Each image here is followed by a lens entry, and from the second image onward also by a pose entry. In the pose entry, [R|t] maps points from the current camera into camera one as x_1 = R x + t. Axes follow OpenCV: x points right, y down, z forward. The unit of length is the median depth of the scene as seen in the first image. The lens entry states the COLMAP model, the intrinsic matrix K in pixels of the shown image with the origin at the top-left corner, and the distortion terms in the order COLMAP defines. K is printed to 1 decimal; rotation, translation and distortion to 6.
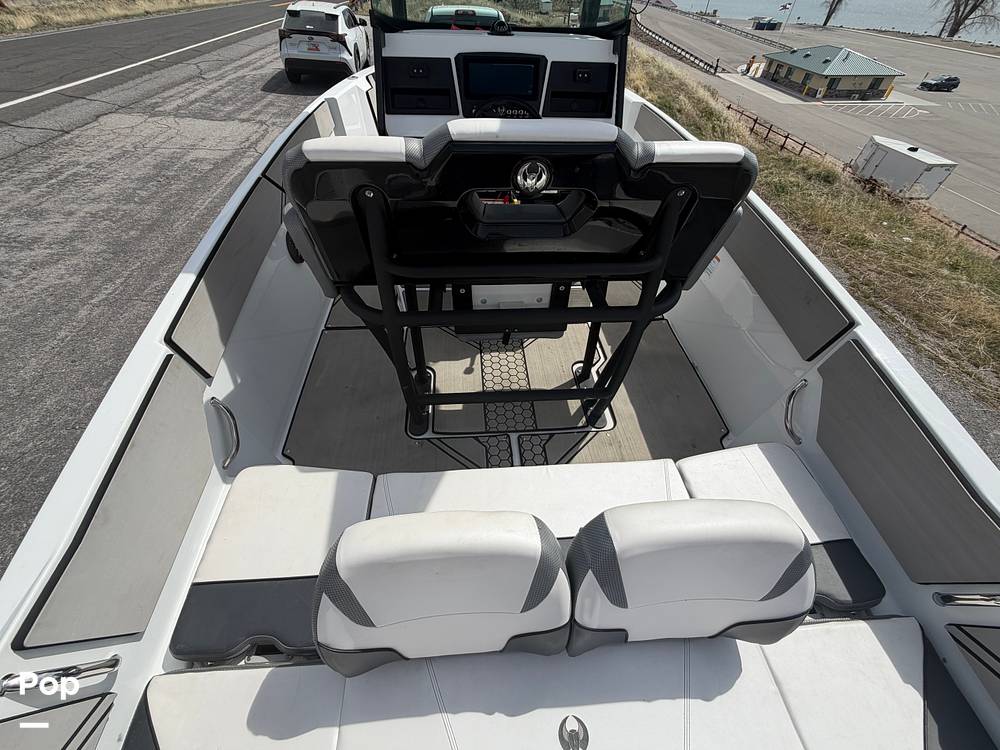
lens RADIAL K [[398.4, 0, 498.8], [0, 398.4, 375.0], [0, 0, 1]] dist [-0.000752, 0.000270]
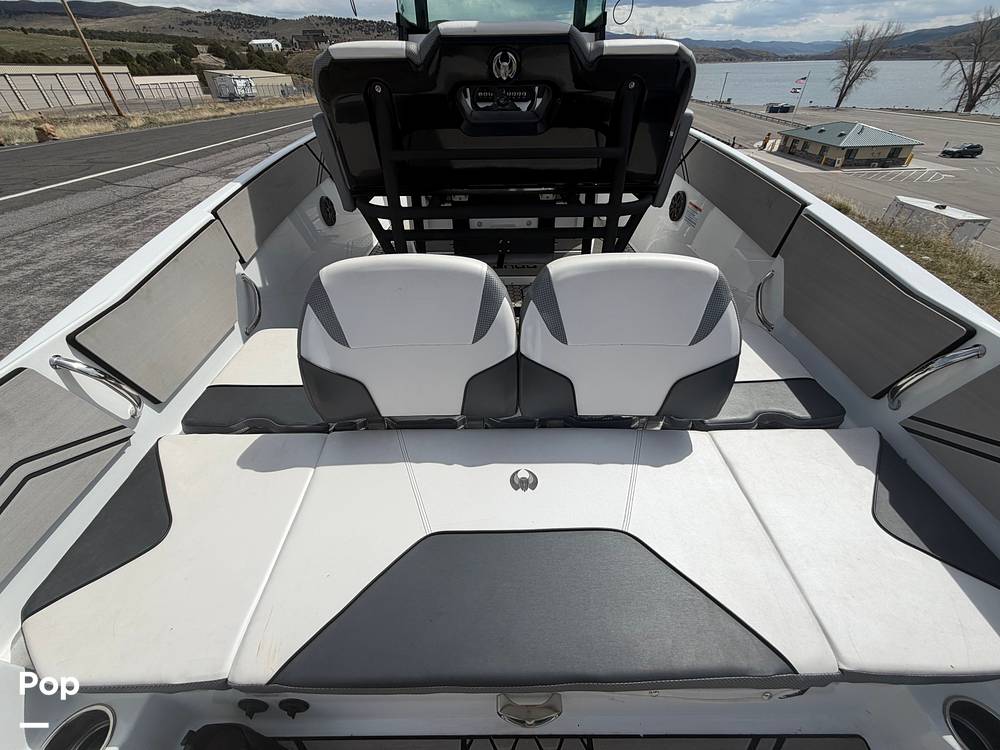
lens RADIAL K [[398.4, 0, 498.8], [0, 398.4, 375.0], [0, 0, 1]] dist [-0.000752, 0.000270]
pose [[0.997351, 0.006765, -0.072419, 0.043139], [-0.017671, 0.988370, -0.151040, 0.172954], [0.070555, 0.151920, 0.985871, -0.024316]]
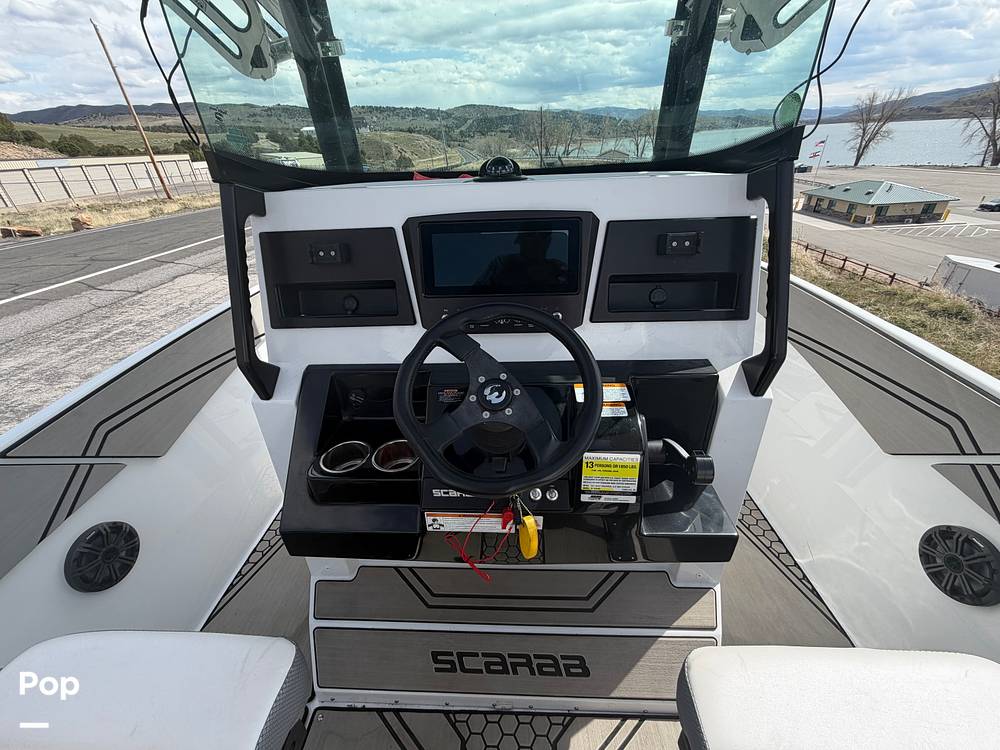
lens RADIAL K [[398.7, 0, 497.6], [0, 398.7, 375.5], [0, 0, 1]] dist [-0.000530, 0.000252]
pose [[0.991009, -0.003716, -0.133746, 0.031288], [-0.033435, 0.961023, -0.274441, -0.226914], [0.129553, 0.276445, 0.952257, 0.277447]]
